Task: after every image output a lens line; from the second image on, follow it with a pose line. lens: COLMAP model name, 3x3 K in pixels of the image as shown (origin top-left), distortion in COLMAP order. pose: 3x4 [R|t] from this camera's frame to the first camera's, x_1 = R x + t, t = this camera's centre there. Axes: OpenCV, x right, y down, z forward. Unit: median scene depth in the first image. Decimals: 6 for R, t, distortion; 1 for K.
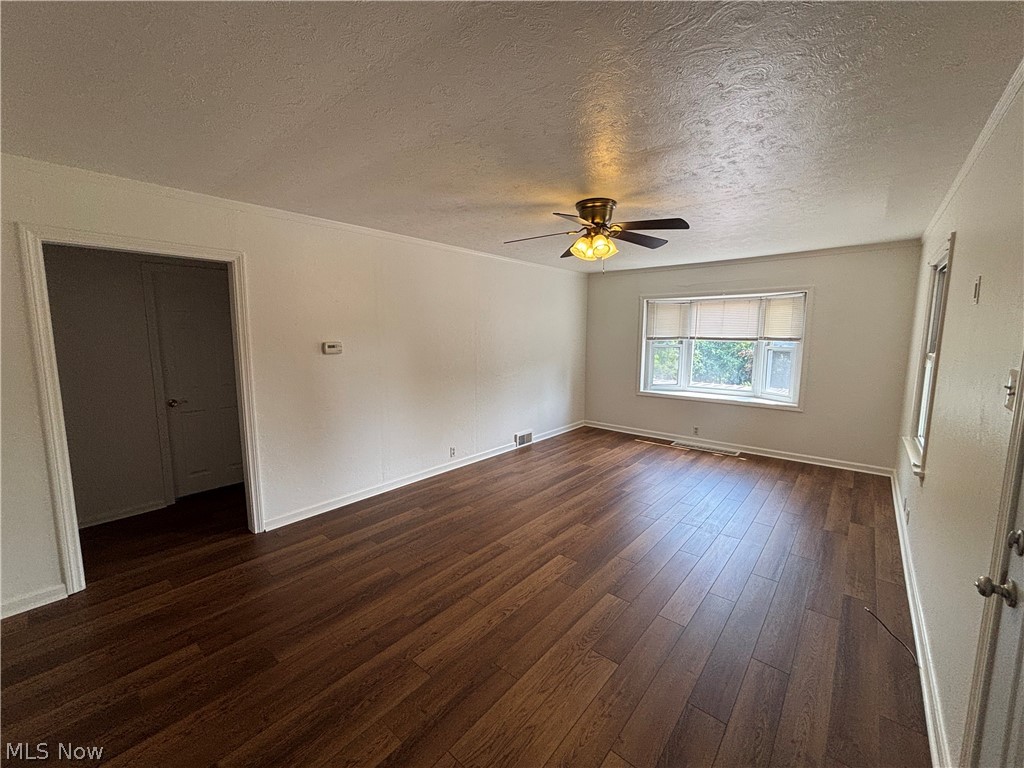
lens RADIAL K [[410.1, 0, 512.9], [0, 410.1, 382.0], [0, 0, 1]] dist [0.001920, -0.000190]
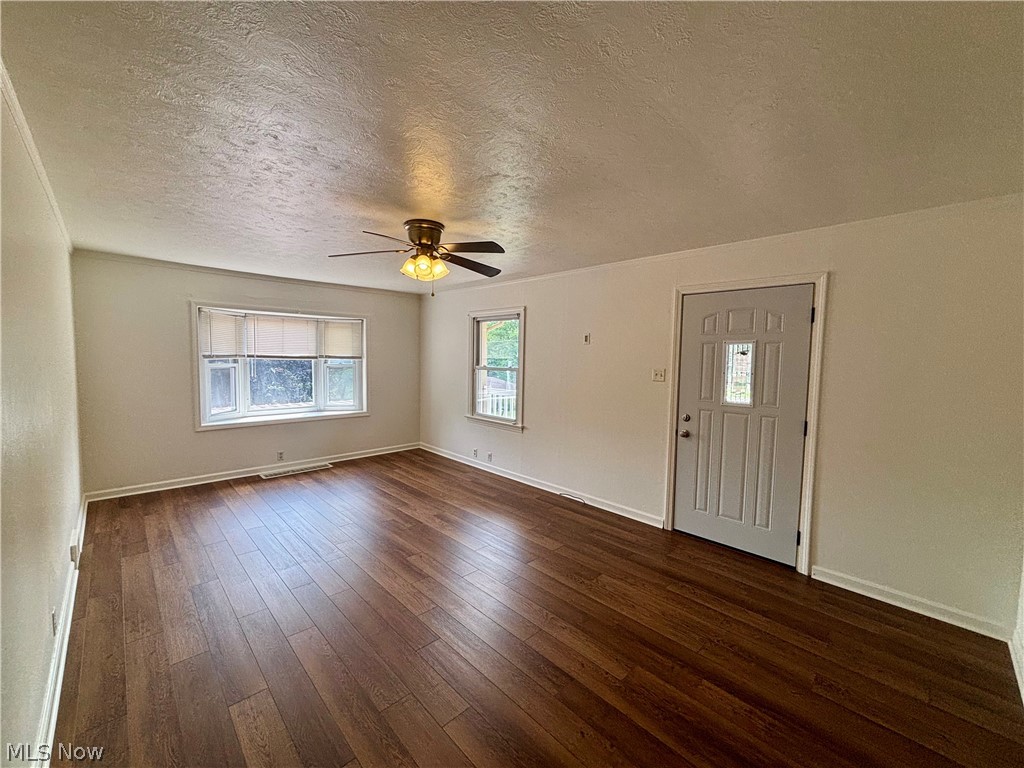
lens RADIAL K [[410.1, 0, 512.2], [0, 410.1, 383.4], [0, 0, 1]] dist [0.001920, -0.000190]
pose [[0.095911, -0.067828, 0.993076, -0.437708], [0.102960, 0.993000, 0.057879, -0.046424], [-0.990051, 0.096696, 0.102223, 0.392670]]
